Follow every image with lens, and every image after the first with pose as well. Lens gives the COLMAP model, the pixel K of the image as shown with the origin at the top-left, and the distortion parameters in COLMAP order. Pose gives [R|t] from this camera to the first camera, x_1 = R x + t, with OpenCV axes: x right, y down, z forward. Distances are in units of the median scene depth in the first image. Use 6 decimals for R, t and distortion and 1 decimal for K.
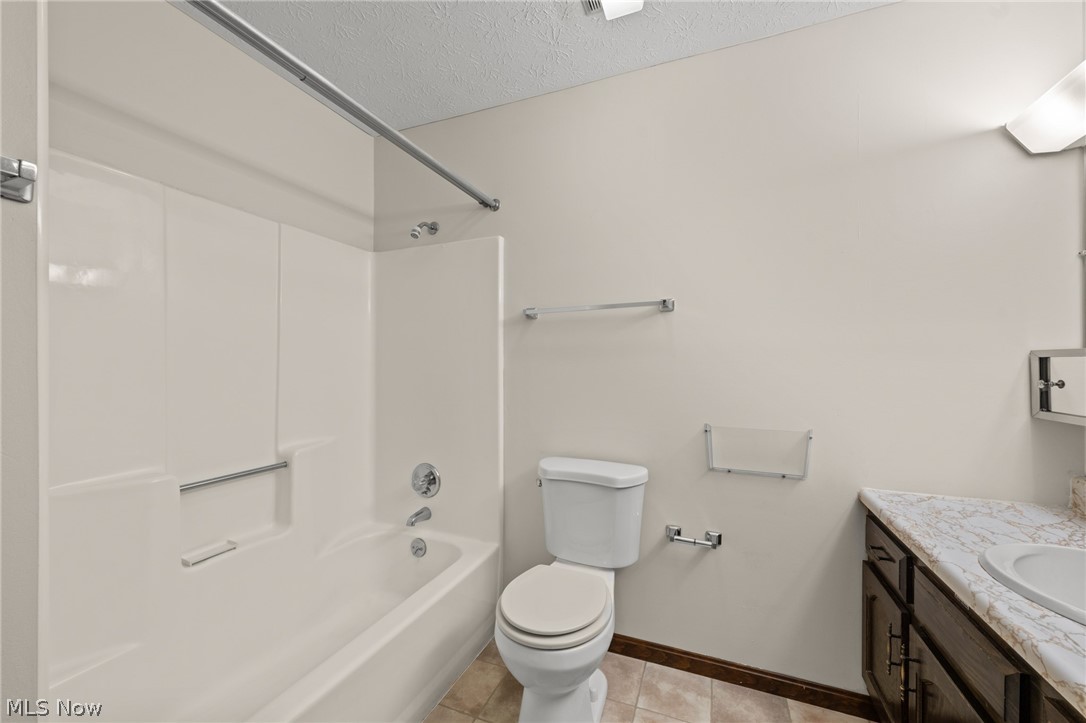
lens RADIAL K [[424.2, 0, 544.4], [0, 424.2, 365.0], [0, 0, 1]] dist [-0.001945, -0.000034]
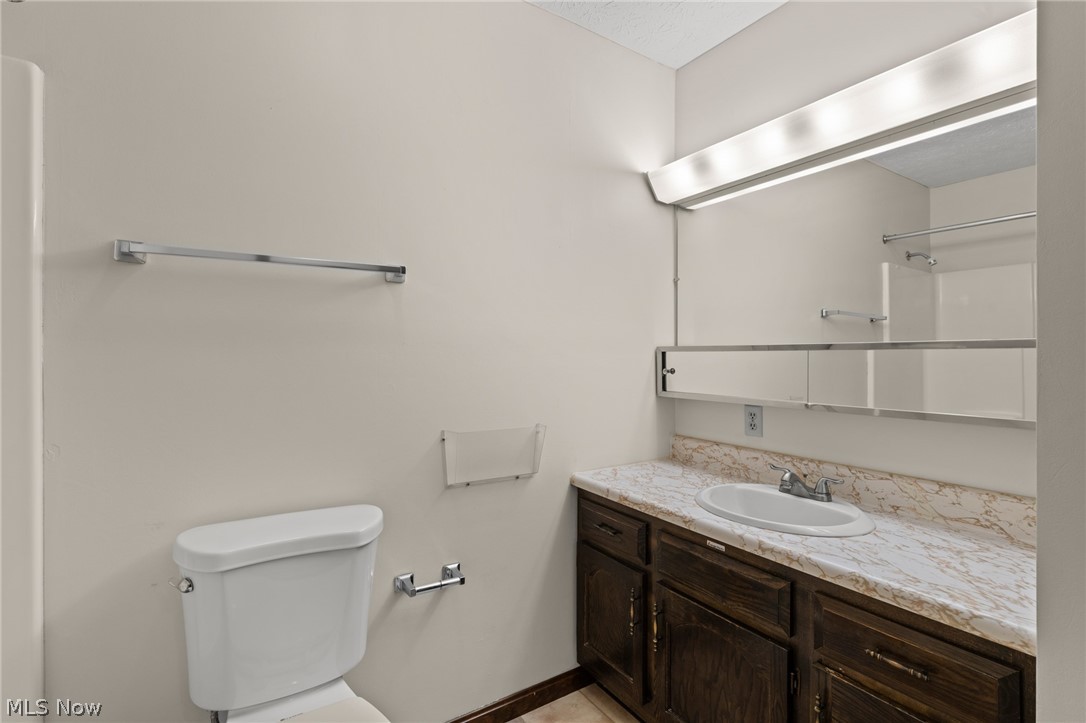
lens RADIAL K [[493.2, 0, 543.1], [0, 493.2, 357.7], [0, 0, 1]] dist [0.000455, 0.000672]
pose [[0.568269, 0.001479, 0.822842, -0.299706], [-0.001180, 0.999999, -0.000982, 0.002953], [-0.822842, -0.000413, 0.568270, 0.356132]]
